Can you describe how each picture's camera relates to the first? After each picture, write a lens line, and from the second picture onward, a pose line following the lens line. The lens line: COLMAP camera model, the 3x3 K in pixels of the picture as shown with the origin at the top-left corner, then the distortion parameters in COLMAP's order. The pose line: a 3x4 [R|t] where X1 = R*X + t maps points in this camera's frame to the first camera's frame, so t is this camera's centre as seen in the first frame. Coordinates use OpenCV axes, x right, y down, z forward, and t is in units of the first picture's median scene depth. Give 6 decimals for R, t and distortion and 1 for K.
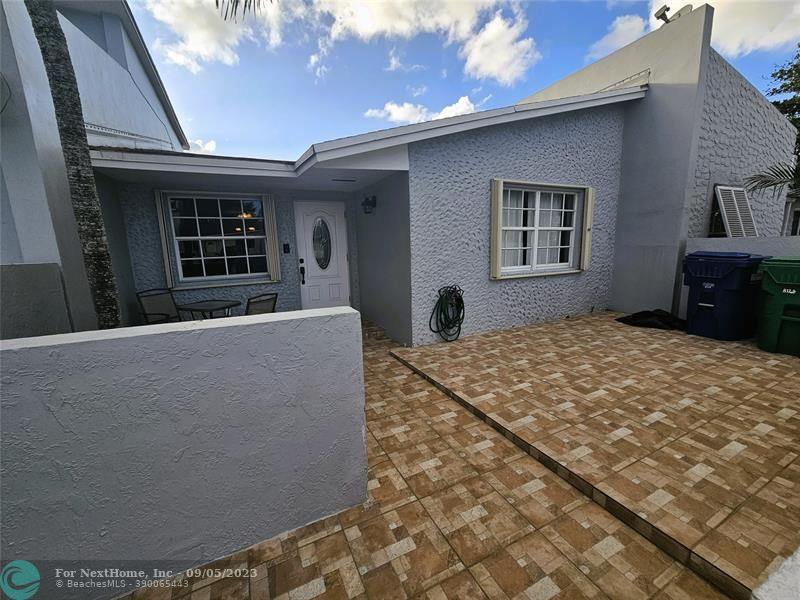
lens RADIAL K [[326.8, 0, 395.9], [0, 326.8, 305.3], [0, 0, 1]] dist [0.000176, -0.000953]
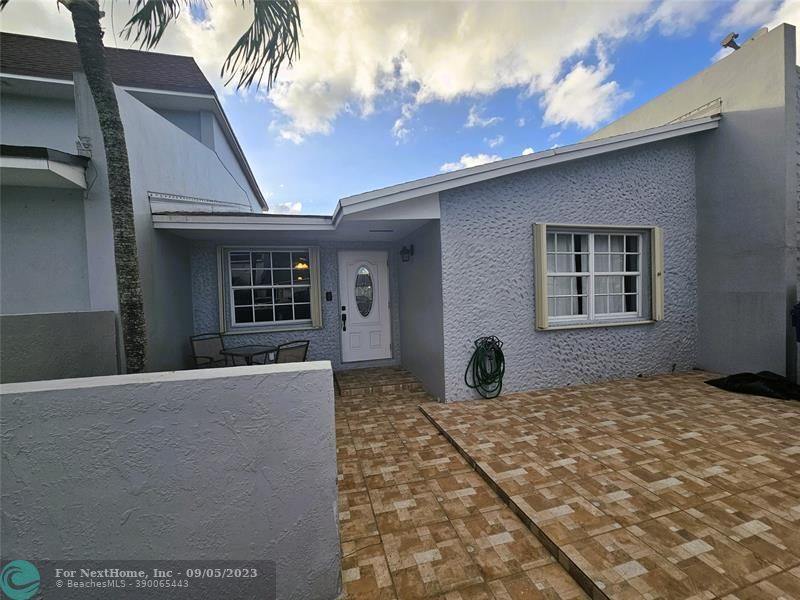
lens RADIAL K [[326.8, 0, 395.9], [0, 326.8, 305.3], [0, 0, 1]] dist [0.000176, -0.000953]
pose [[0.981070, 0.003139, -0.193628, 0.094293], [-0.030083, 0.990201, -0.136373, -0.013880], [0.191302, 0.139616, 0.971551, 0.048467]]
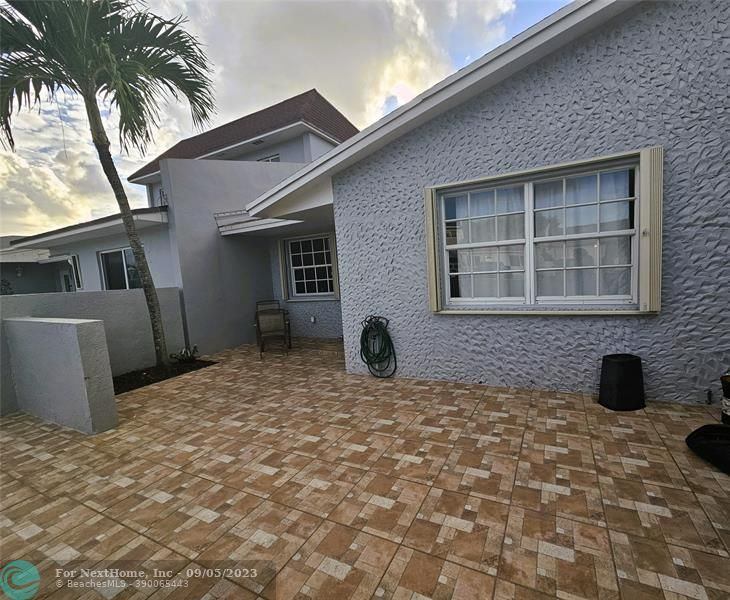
lens RADIAL K [[325.5, 0, 392.0], [0, 325.5, 303.2], [0, 0, 1]] dist [-0.004303, 0.004246]
pose [[0.614017, 0.066226, -0.786509, 0.944907], [-0.097247, 0.995229, 0.007881, -0.111172], [0.783279, 0.071646, 0.617528, 0.492249]]
